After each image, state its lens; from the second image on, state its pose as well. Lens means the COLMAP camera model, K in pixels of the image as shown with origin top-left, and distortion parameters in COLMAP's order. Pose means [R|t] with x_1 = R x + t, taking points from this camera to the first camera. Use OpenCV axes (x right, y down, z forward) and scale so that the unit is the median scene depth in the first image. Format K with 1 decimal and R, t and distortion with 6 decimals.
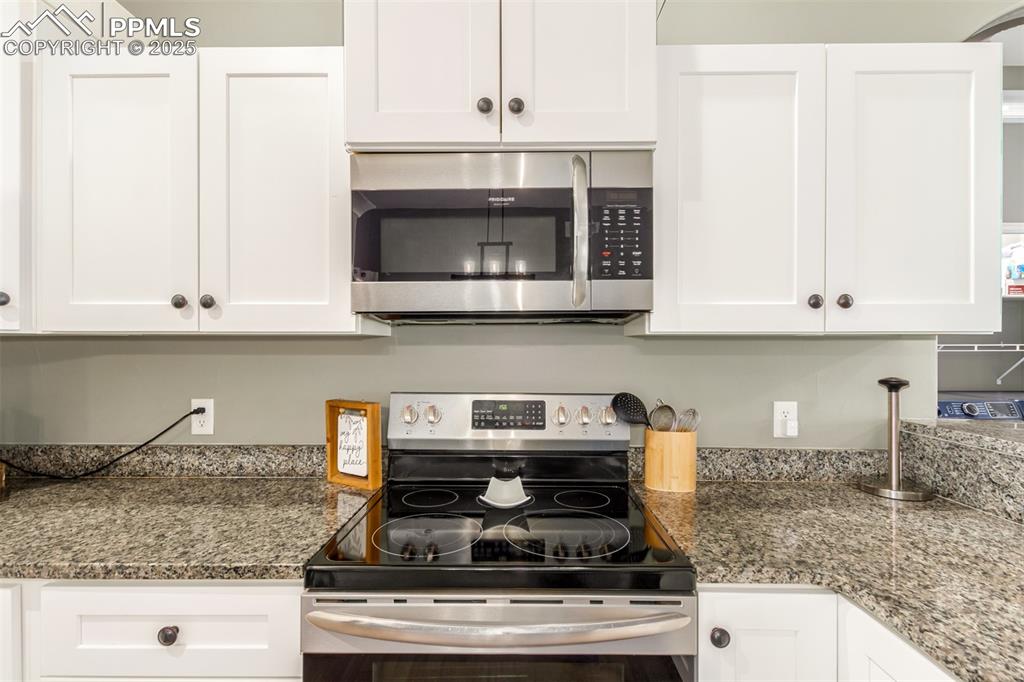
lens RADIAL K [[468.8, 0, 531.0], [0, 468.8, 346.7], [0, 0, 1]] dist [0.014700, -0.007134]
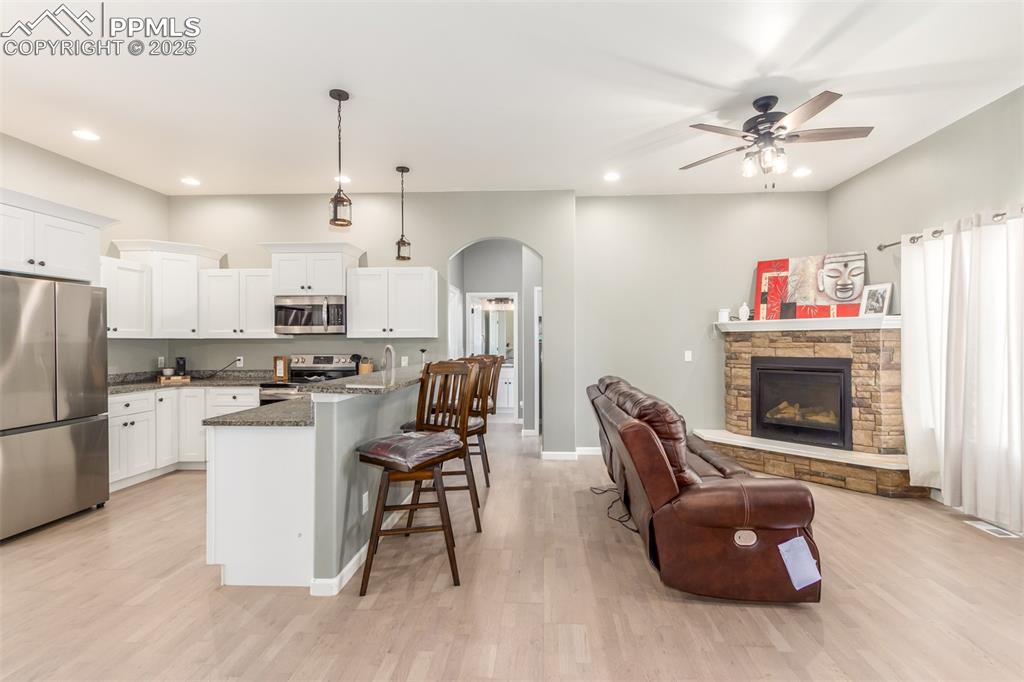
lens RADIAL K [[468.8, 0, 528.5], [0, 468.8, 339.3], [0, 0, 1]] dist [0.014700, -0.007134]
pose [[0.999054, -0.004865, -0.043225, 2.012749], [0.004769, 0.999986, -0.002344, 0.000890], [0.043236, 0.002136, 0.999063, -3.026882]]
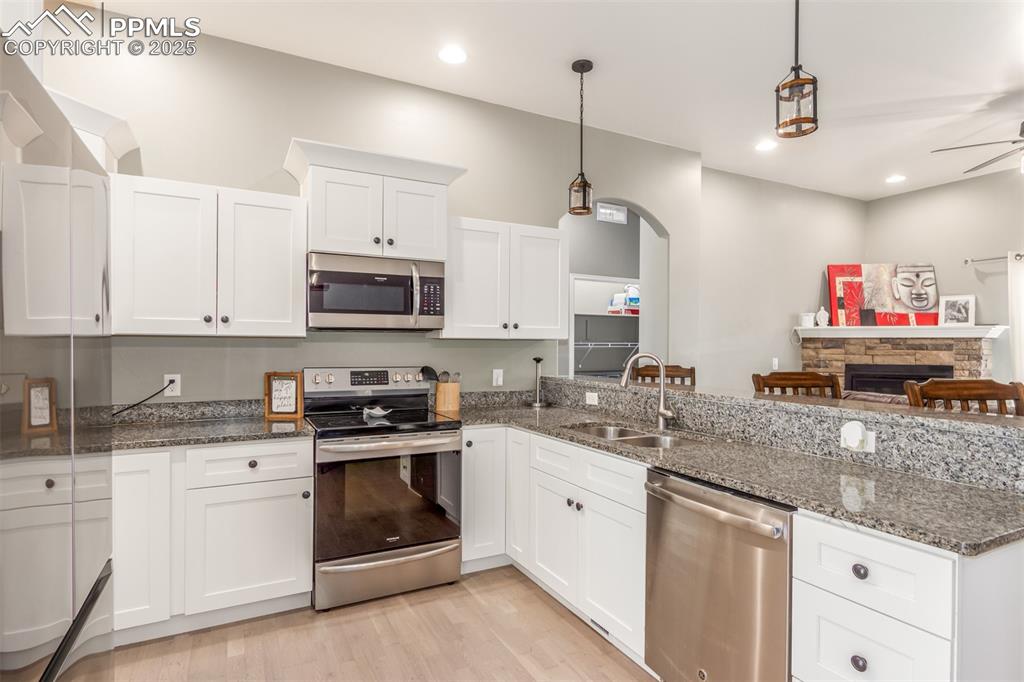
lens RADIAL K [[529.3, 0, 523.6], [0, 529.3, 345.9], [0, 0, 1]] dist [0.016075, -0.005344]
pose [[0.885022, 0.003338, 0.465538, -0.611347], [-0.006486, 0.999966, 0.005161, -0.005618], [-0.465505, -0.007587, 0.885013, -1.512865]]
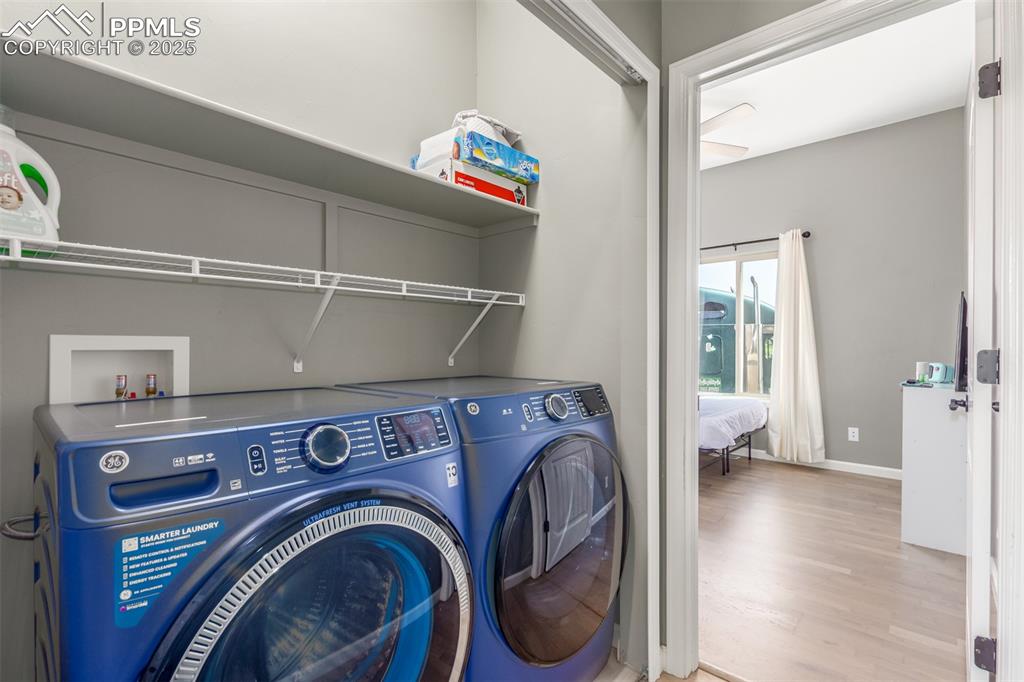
lens RADIAL K [[468.8, 0, 507.3], [0, 468.8, 346.2], [0, 0, 1]] dist [0.014700, -0.007134]
pose [[0.684508, -0.005218, 0.728987, 1.862569], [0.002451, 0.999985, 0.004856, 0.160953], [-0.729001, -0.001538, 0.684511, 1.678760]]
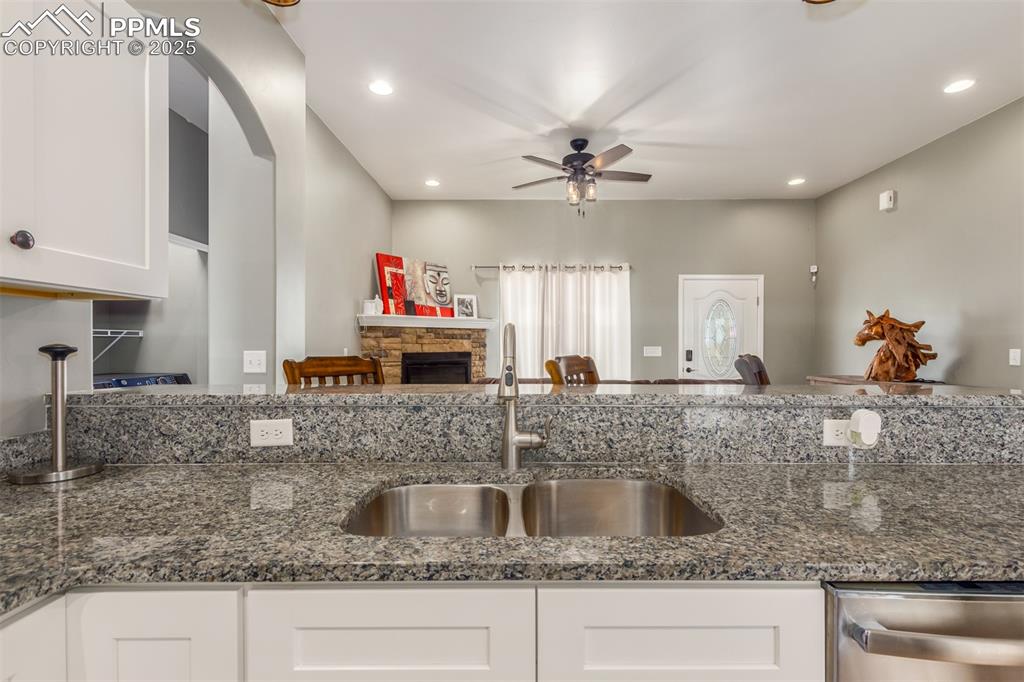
lens RADIAL K [[468.8, 0, 506.8], [0, 468.8, 344.3], [0, 0, 1]] dist [0.014700, -0.007134]
pose [[0.021606, -0.000847, 0.999766, -0.099235], [-0.003021, 0.999995, 0.000913, 0.071621], [-0.999762, -0.003040, 0.021604, 0.174535]]
